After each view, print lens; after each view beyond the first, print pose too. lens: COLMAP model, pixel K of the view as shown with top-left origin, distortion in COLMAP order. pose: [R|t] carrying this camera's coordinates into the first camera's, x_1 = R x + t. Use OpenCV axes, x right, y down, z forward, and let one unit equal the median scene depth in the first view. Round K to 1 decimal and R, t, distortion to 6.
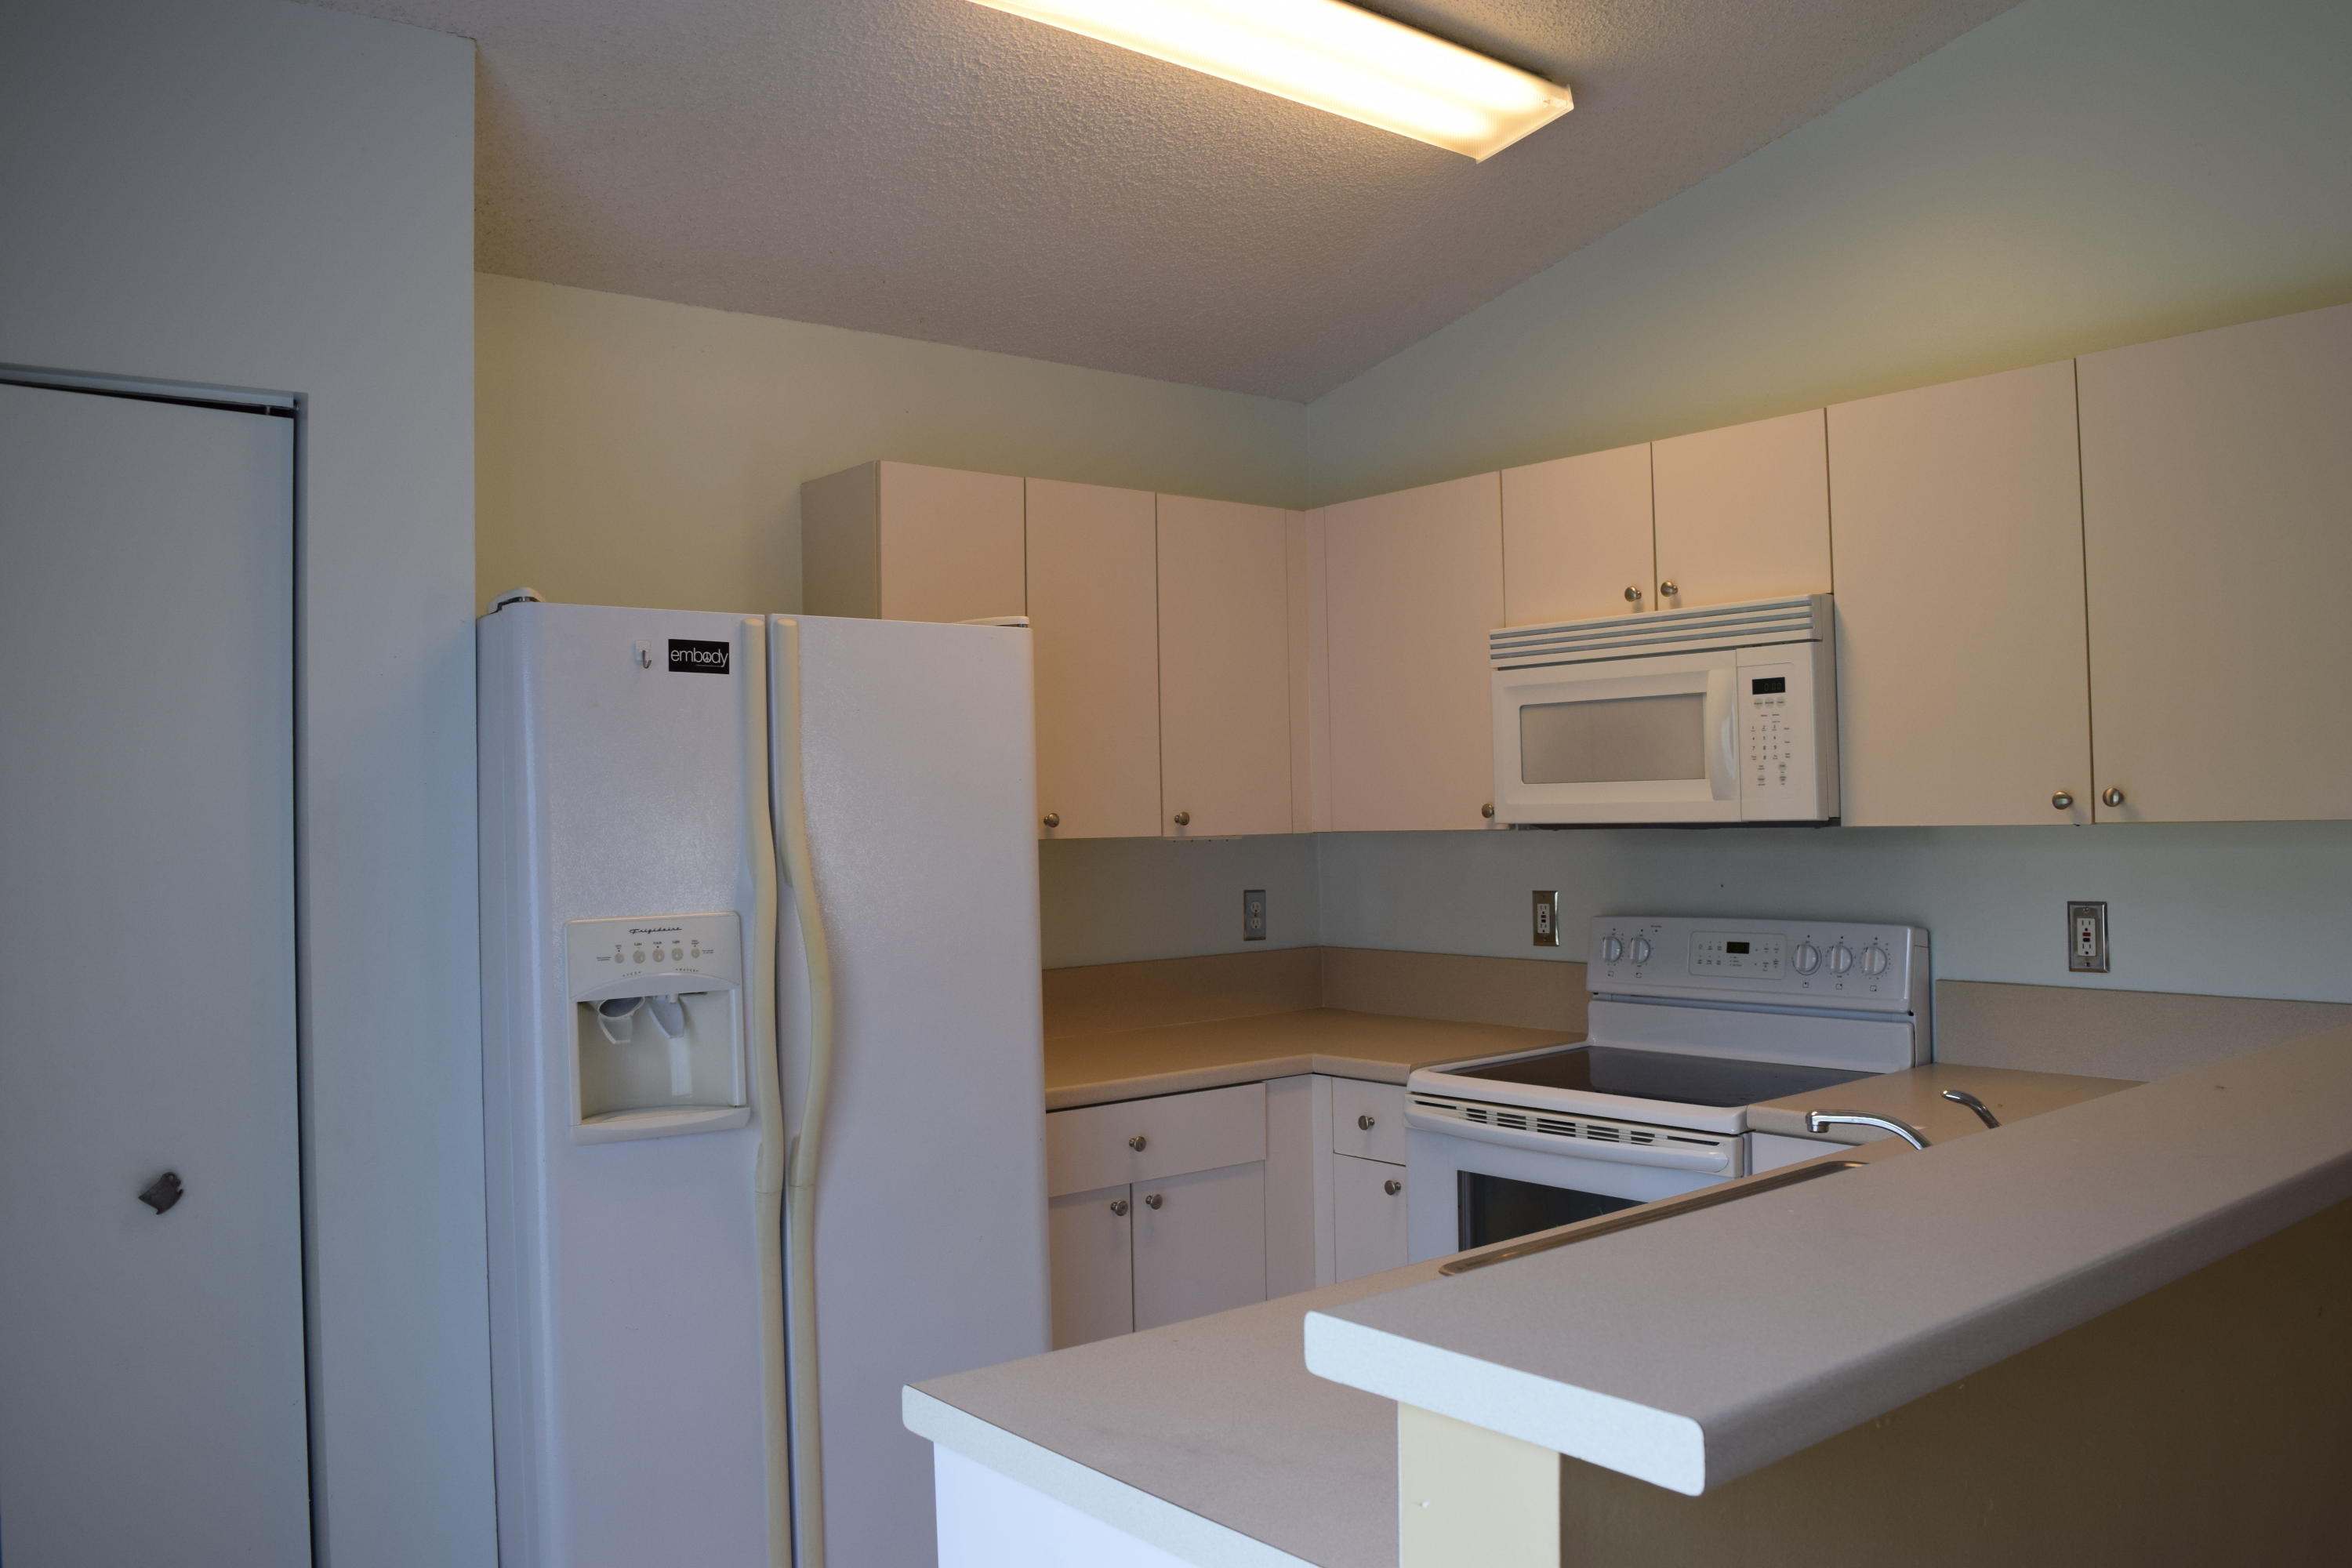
lens RADIAL K [[1849.3, 0, 1182.5], [0, 1849.3, 789.2], [0, 0, 1]] dist [-0.069715, -0.000834]
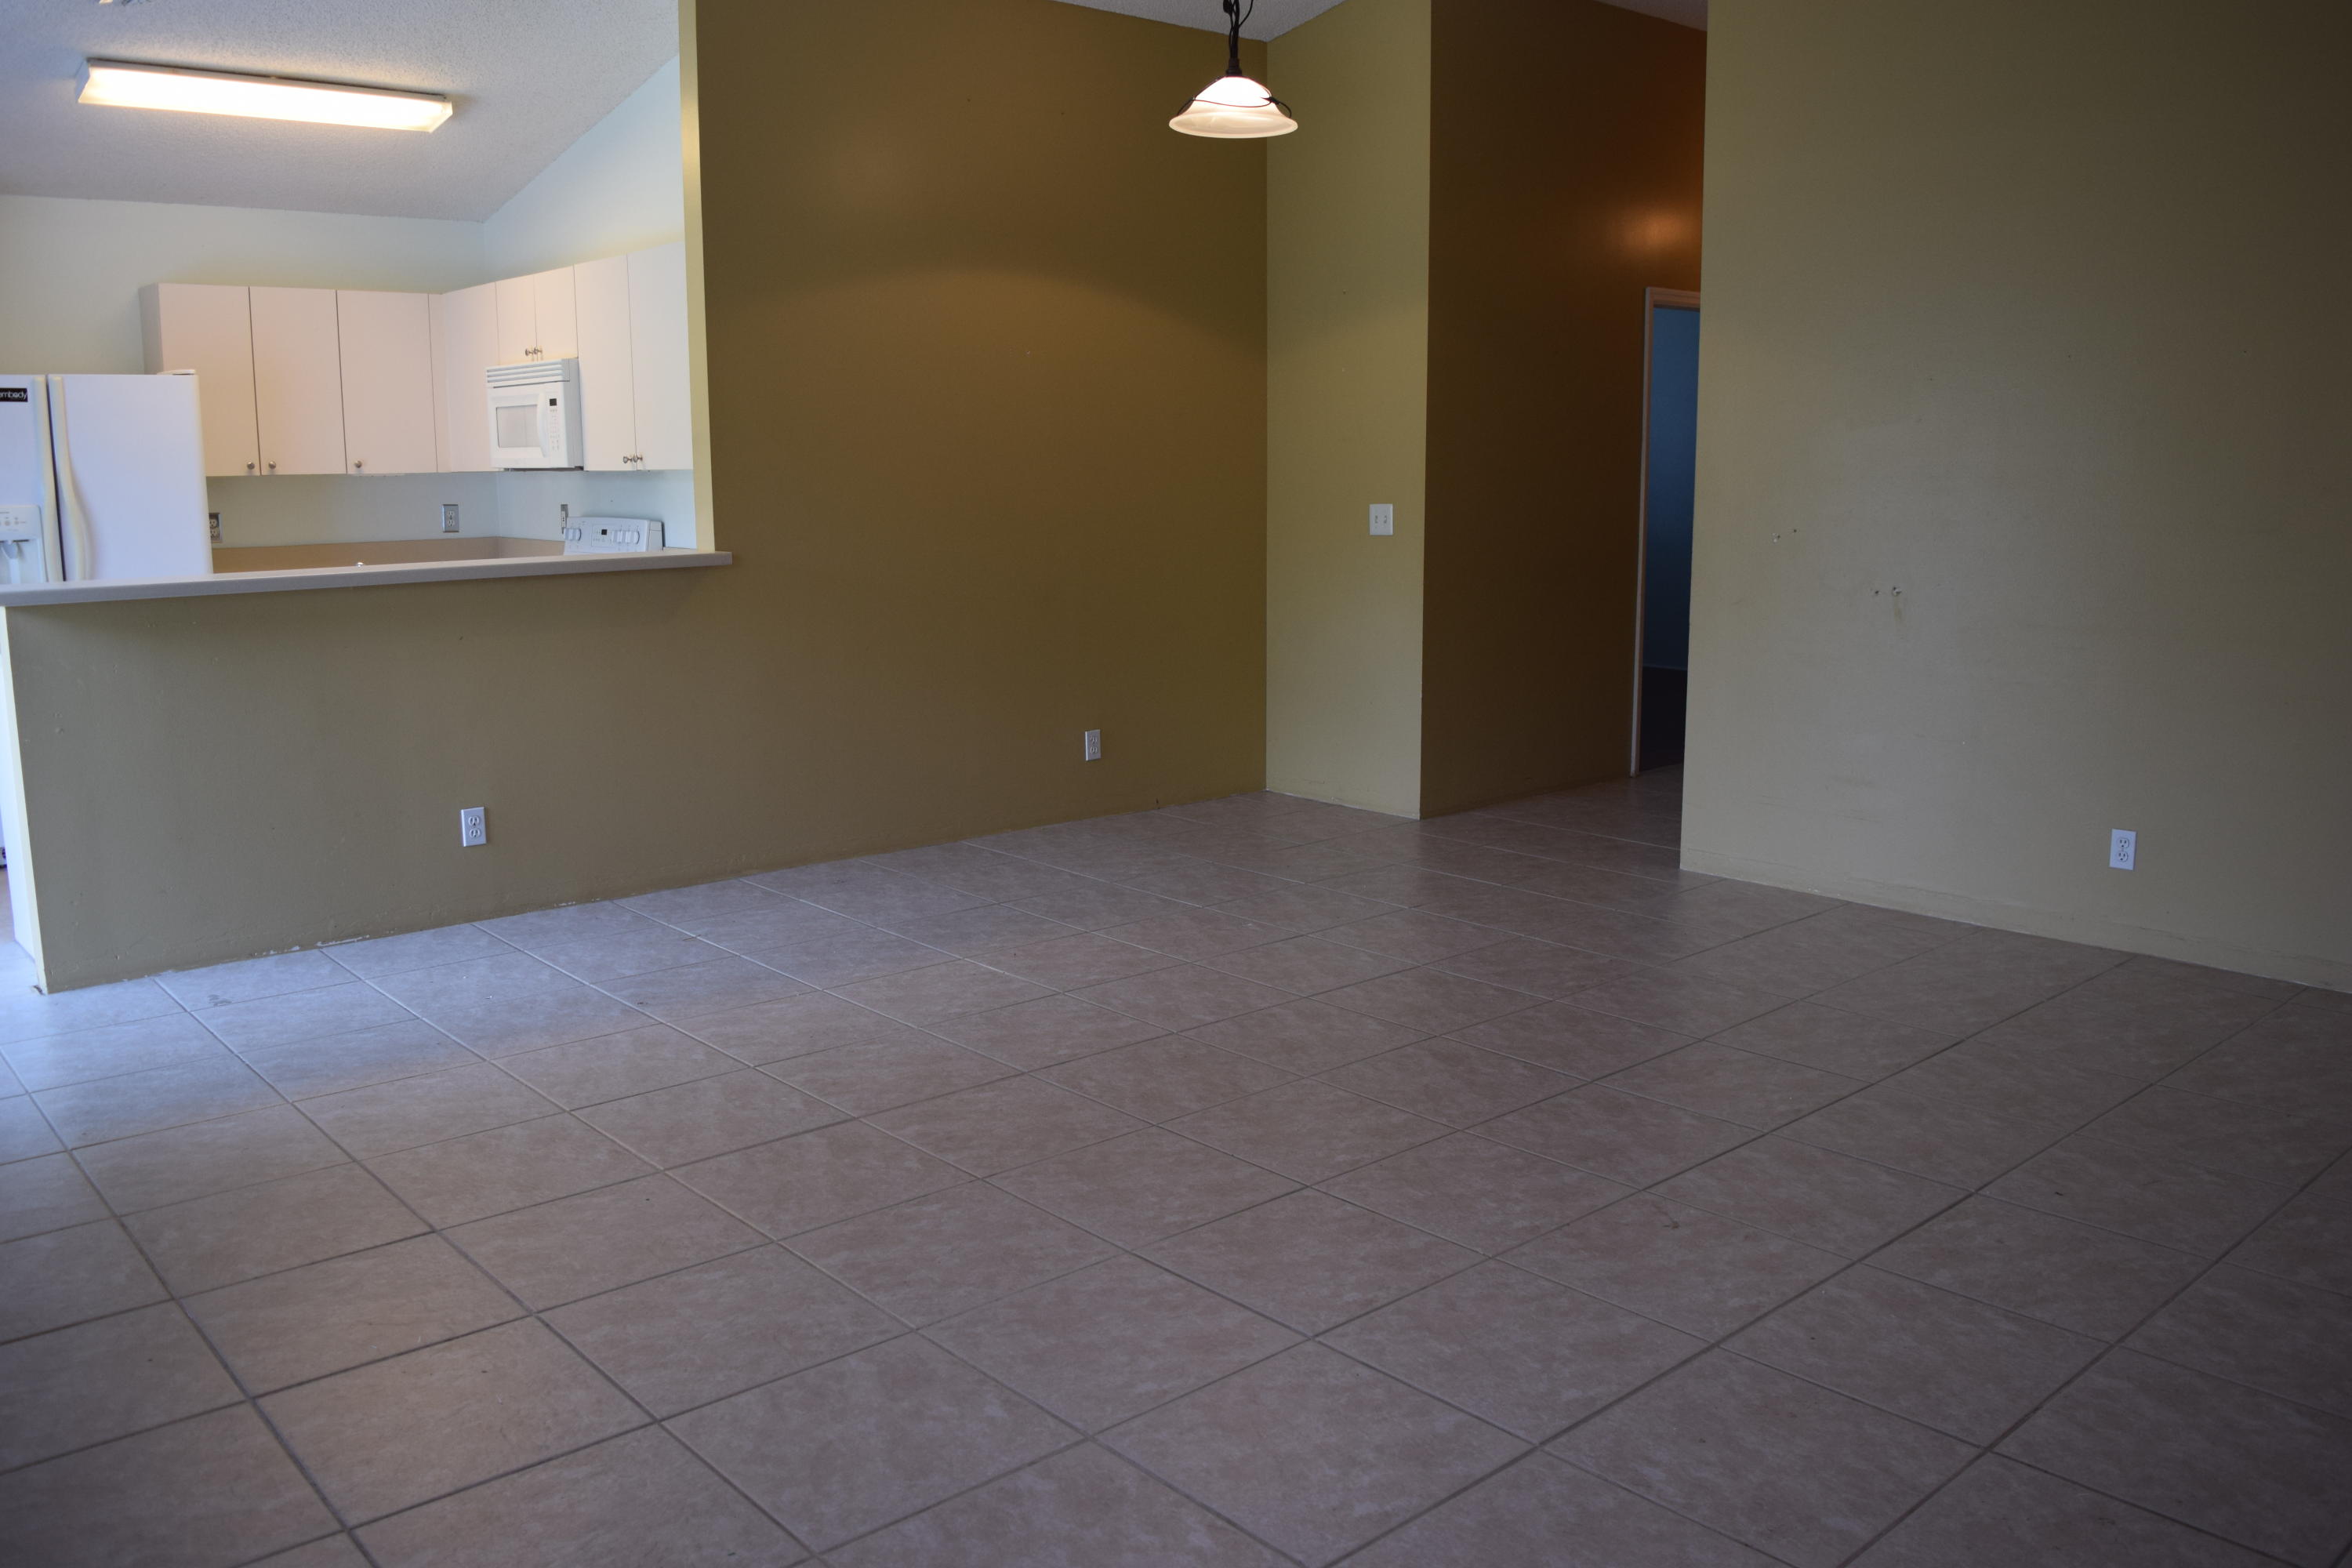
lens RADIAL K [[1849.3, 0, 1170.4], [0, 1849.3, 784.5], [0, 0, 1]] dist [-0.069715, -0.000834]
pose [[0.999420, 0.009790, 0.032613, 0.932273], [-0.015687, 0.982466, 0.185782, -0.025877], [-0.030222, -0.186186, 0.982050, -1.116074]]
